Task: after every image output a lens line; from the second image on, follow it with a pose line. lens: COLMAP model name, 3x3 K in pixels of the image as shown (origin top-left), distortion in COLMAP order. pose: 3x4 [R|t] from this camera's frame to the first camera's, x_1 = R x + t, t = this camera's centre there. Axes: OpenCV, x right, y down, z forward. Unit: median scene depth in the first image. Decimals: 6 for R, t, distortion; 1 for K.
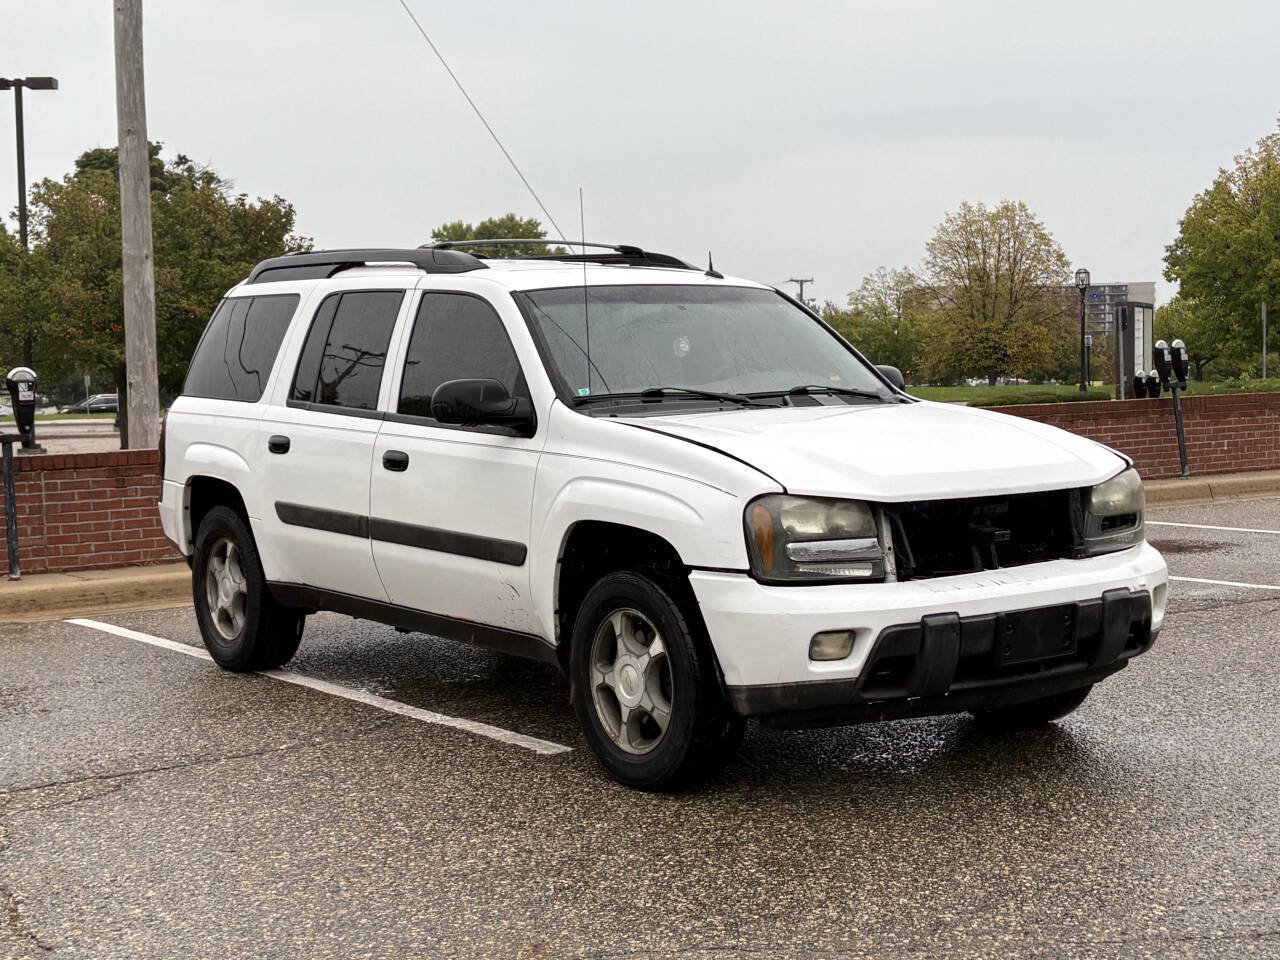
lens RADIAL K [[1916.8, 0, 629.9], [0, 1916.8, 484.7], [0, 0, 1]] dist [0.242684, -0.899373]
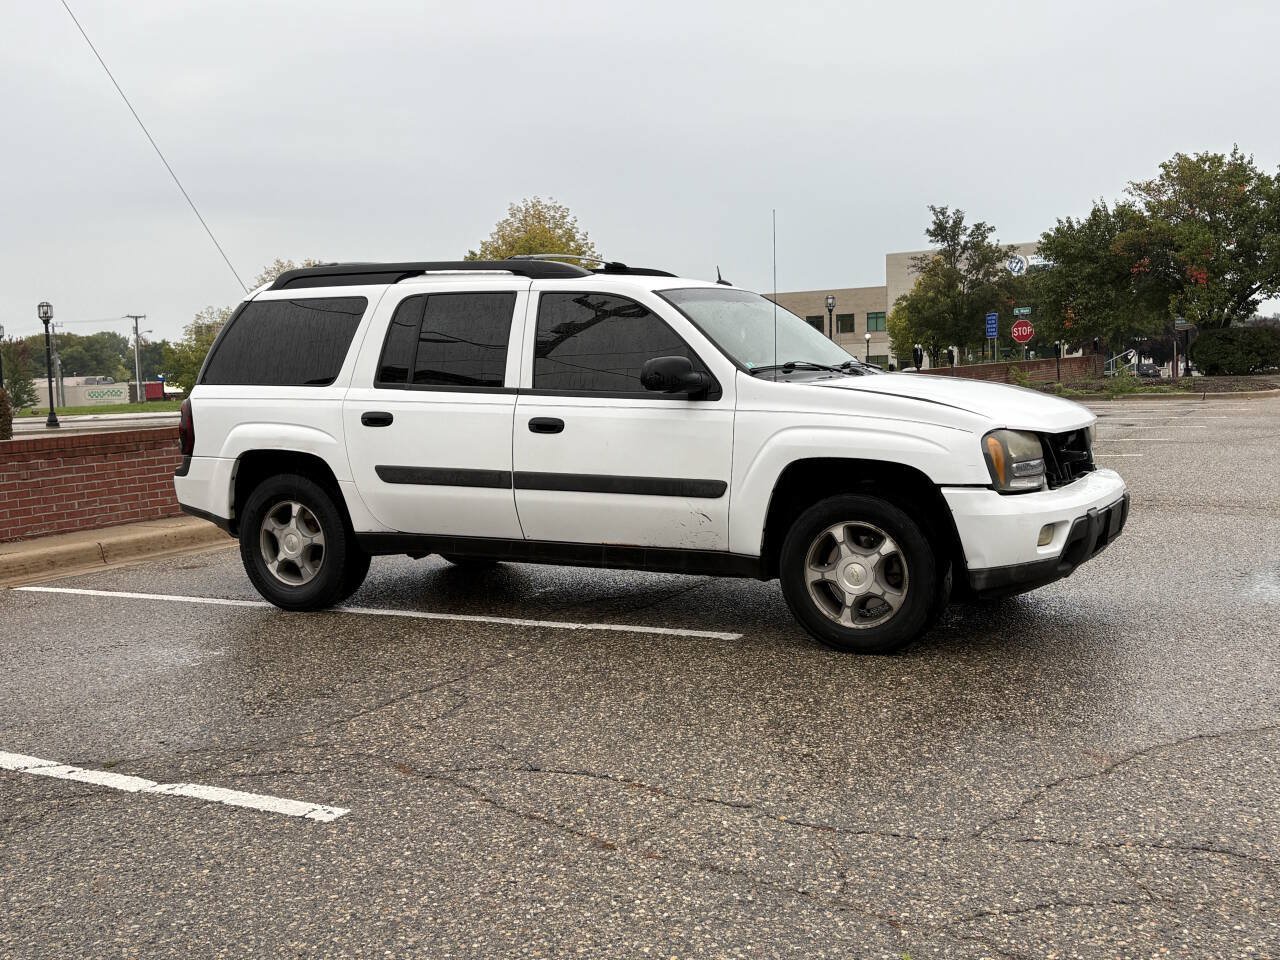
lens RADIAL K [[1391.8, 0, 632.8], [0, 1391.8, 462.4], [0, 0, 1]] dist [0.132505, -0.322601]
pose [[0.901442, -0.039660, 0.431079, -0.500576], [0.041459, 0.999127, 0.005226, 0.010316], [-0.430910, 0.013161, 0.902299, 0.161425]]
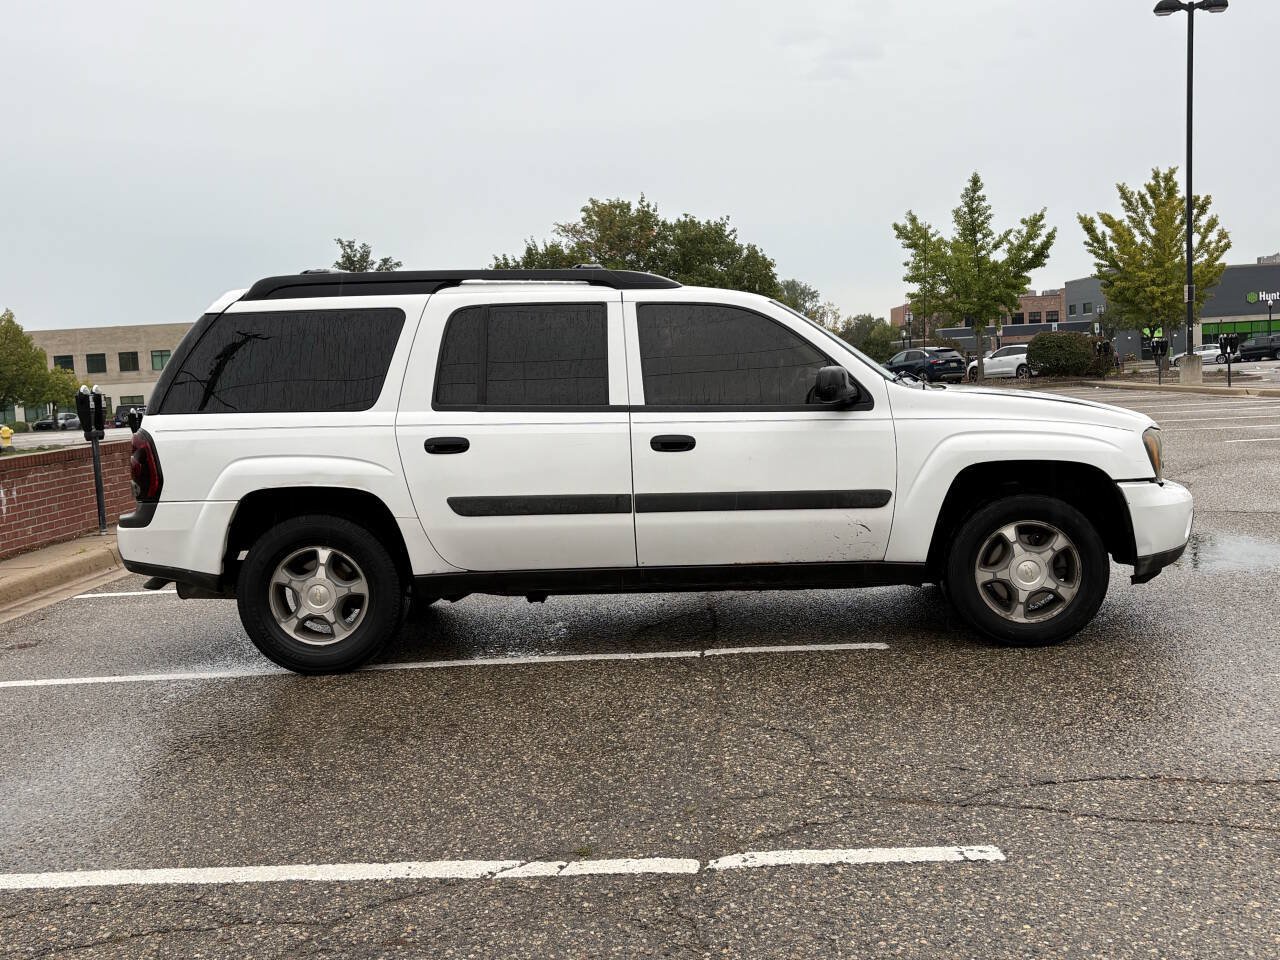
lens RADIAL K [[1391.8, 0, 632.8], [0, 1391.8, 462.4], [0, 0, 1]] dist [0.132505, -0.322601]
pose [[0.609771, -0.061624, 0.790179, -0.881688], [0.086710, 0.996175, 0.010776, -0.012765], [-0.787820, 0.061946, 0.612782, 0.528139]]
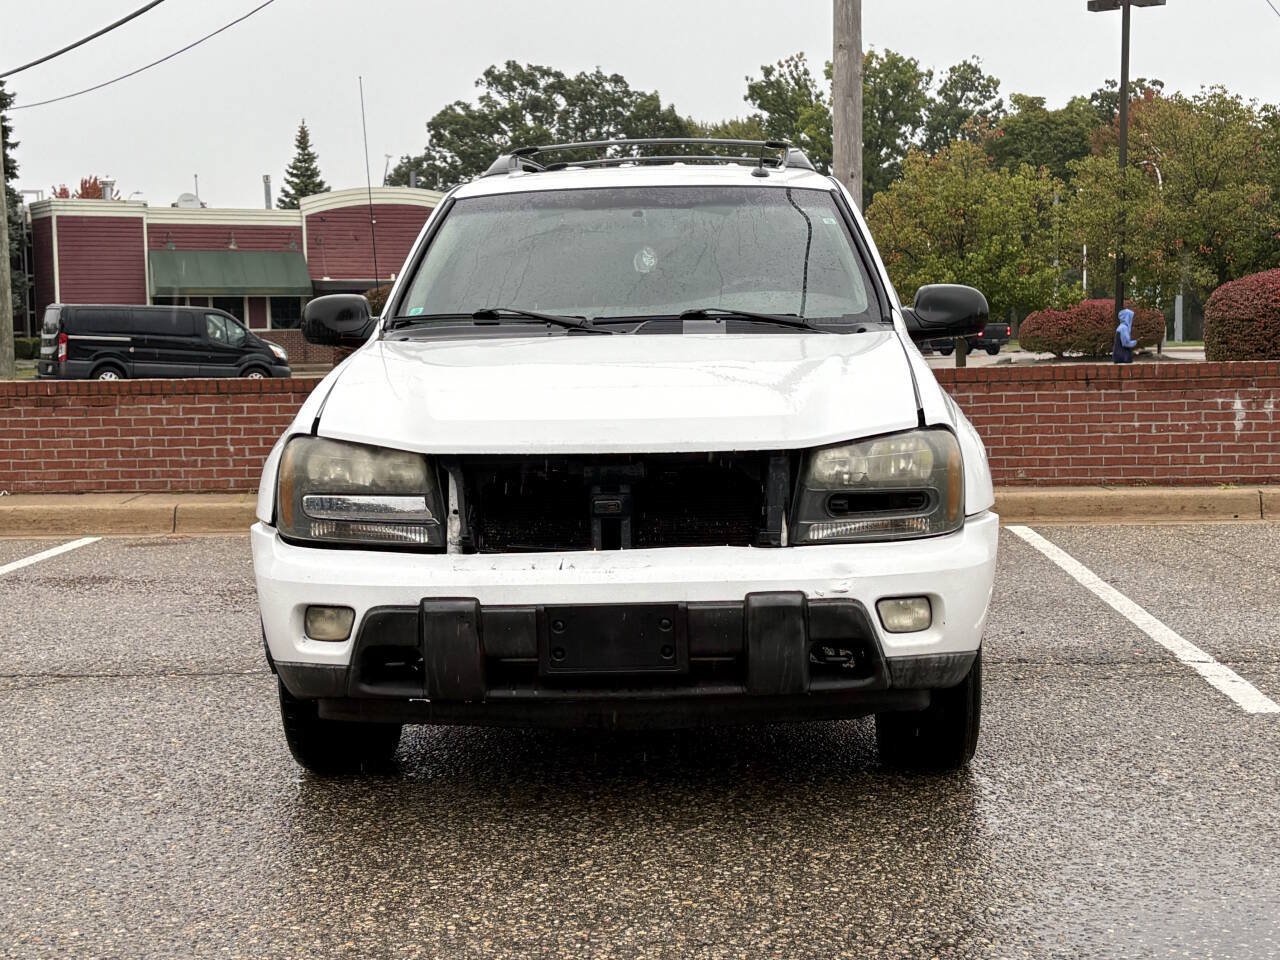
lens RADIAL K [[1917.6, 0, 640.0], [0, 1917.6, 480.0], [0, 0, 1]] dist [0.246222, -0.924640]
pose [[0.794098, 0.066809, -0.604107, 0.576282], [-0.045170, 0.997679, 0.050959, -0.020417], [0.606109, -0.013178, 0.795272, 0.352648]]
